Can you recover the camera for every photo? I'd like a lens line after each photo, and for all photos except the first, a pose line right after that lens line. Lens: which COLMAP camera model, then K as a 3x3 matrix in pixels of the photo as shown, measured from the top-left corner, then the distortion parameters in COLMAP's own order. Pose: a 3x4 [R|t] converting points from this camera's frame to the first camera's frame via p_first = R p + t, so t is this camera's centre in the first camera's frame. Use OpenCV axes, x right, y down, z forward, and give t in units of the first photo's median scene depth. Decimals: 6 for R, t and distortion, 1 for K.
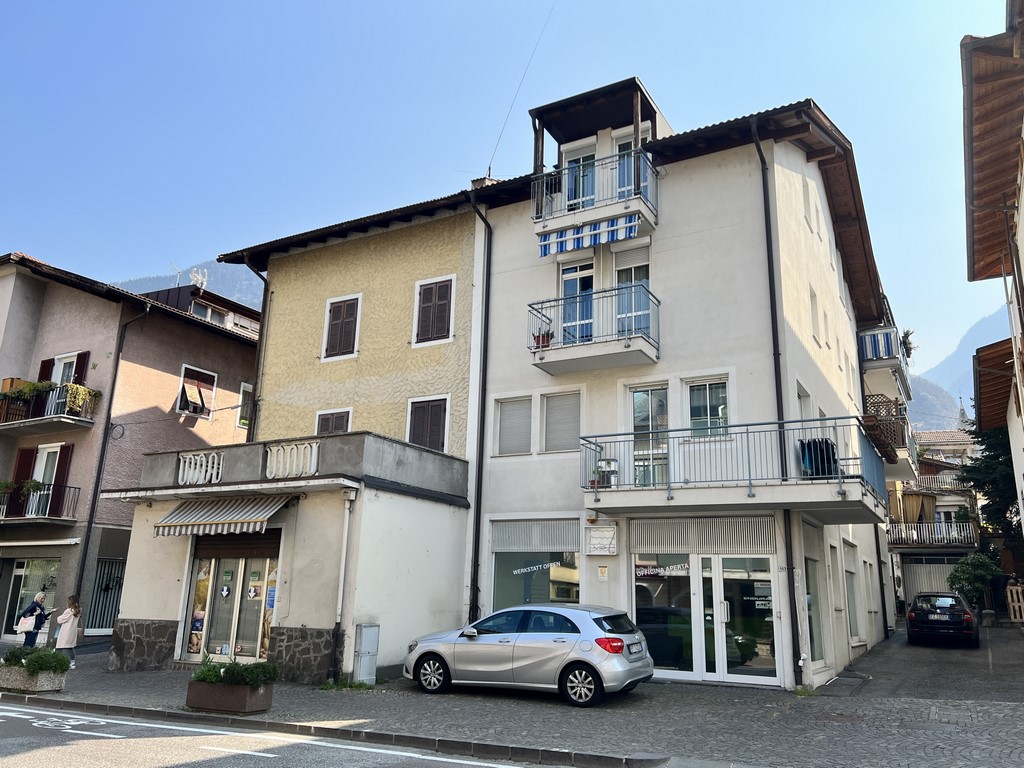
lens RADIAL K [[814.7, 0, 514.3], [0, 814.7, 378.3], [0, 0, 1]] dist [0.061455, -0.061208]
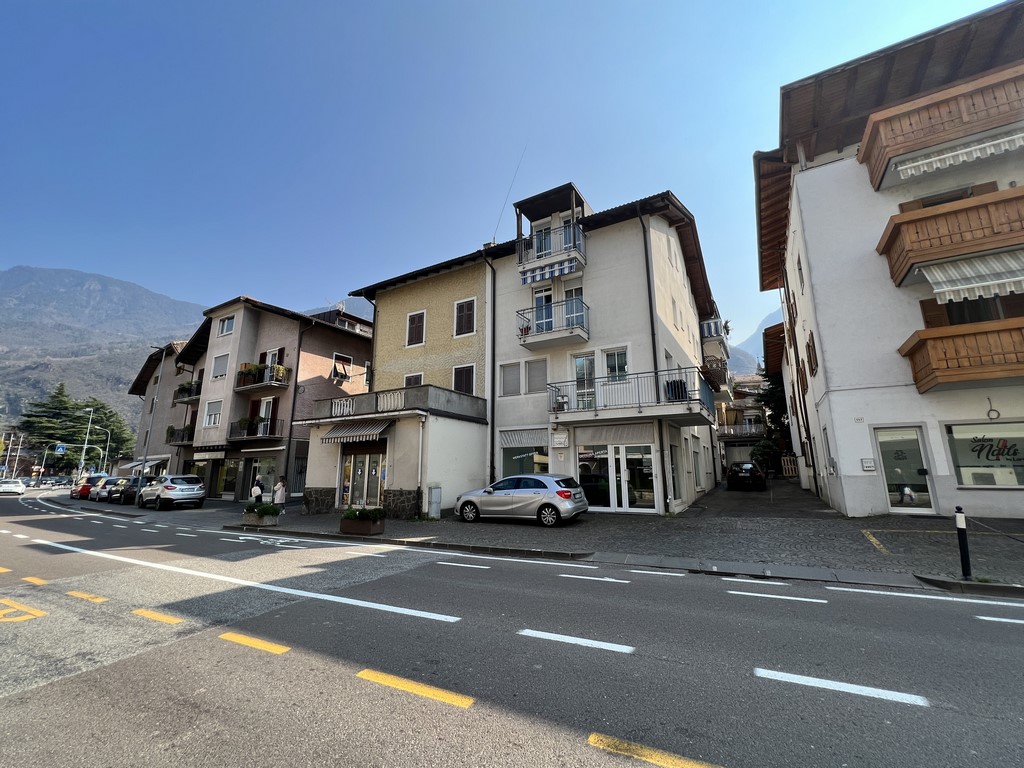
lens RADIAL K [[441.4, 0, 507.2], [0, 441.4, 379.3], [0, 0, 1]] dist [0.002053, 0.000438]
pose [[0.999213, -0.032849, -0.022224, 0.013953], [0.033979, 0.998040, 0.052554, 0.006538], [0.020454, -0.053268, 0.998371, 0.012545]]
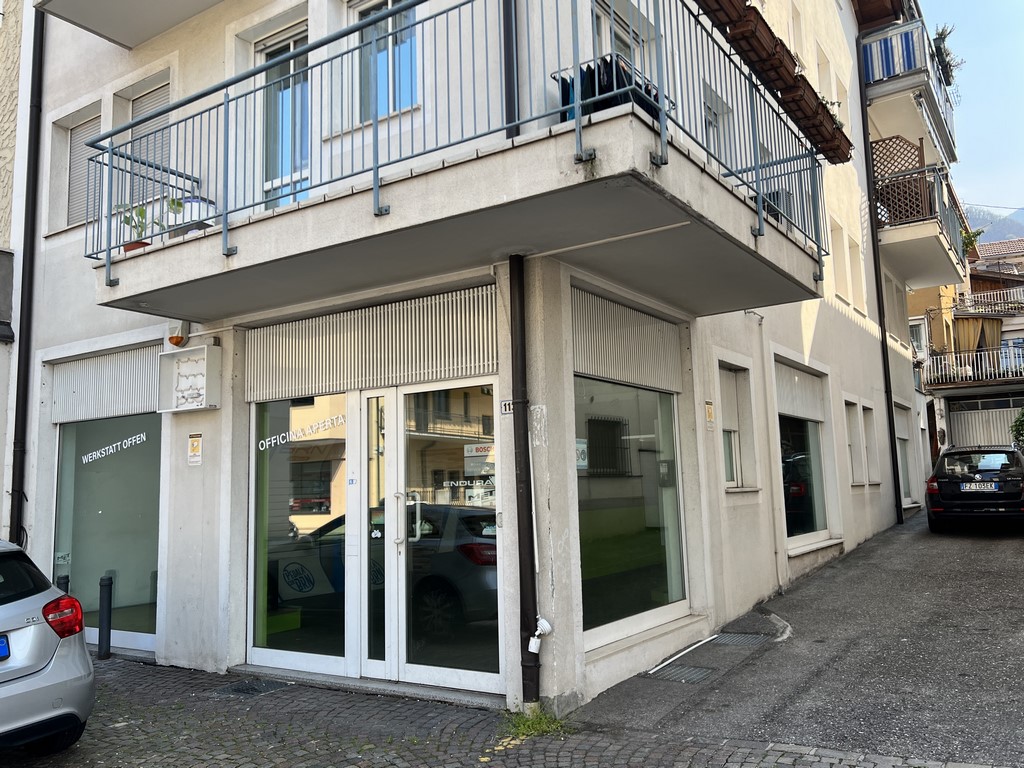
lens RADIAL K [[814.7, 0, 544.0], [0, 814.7, 382.8], [0, 0, 1]] dist [0.061455, -0.061208]
pose [[0.995969, -0.065116, -0.061686, 0.307172], [0.073096, 0.987807, 0.137459, 0.140742], [0.051983, -0.141414, 0.988585, 0.516992]]
